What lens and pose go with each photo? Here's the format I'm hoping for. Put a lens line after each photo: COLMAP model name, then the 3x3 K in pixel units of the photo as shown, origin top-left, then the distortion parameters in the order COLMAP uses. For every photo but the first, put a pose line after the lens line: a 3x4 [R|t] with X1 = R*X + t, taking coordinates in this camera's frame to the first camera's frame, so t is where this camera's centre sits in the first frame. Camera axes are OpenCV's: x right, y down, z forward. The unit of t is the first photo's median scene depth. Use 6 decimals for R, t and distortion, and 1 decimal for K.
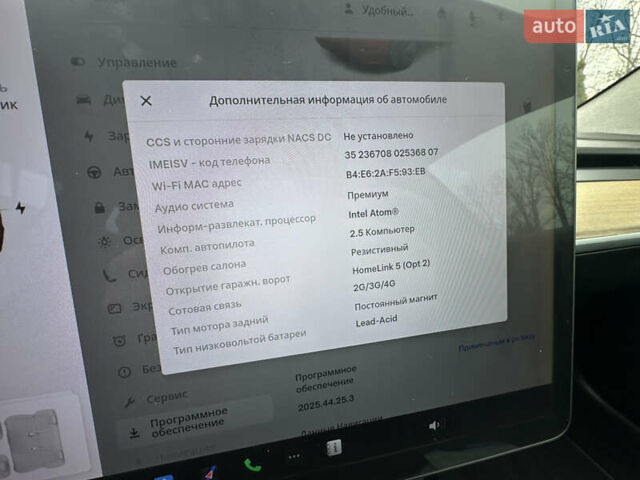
lens RADIAL K [[478.9, 0, 319.0], [0, 478.9, 226.1], [0, 0, 1]] dist [-0.005394, 0.003745]
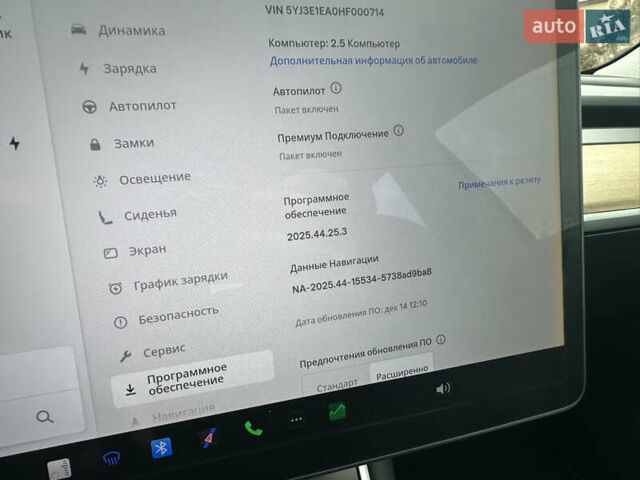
lens RADIAL K [[473.4, 0, 320.4], [0, 473.4, 255.4], [0, 0, 1]] dist [0.006139, 0.002669]
pose [[0.999829, -0.011202, -0.014717, 0.015961], [0.010588, 0.999098, -0.041117, 0.208367], [0.015165, 0.040954, 0.999046, 0.034548]]
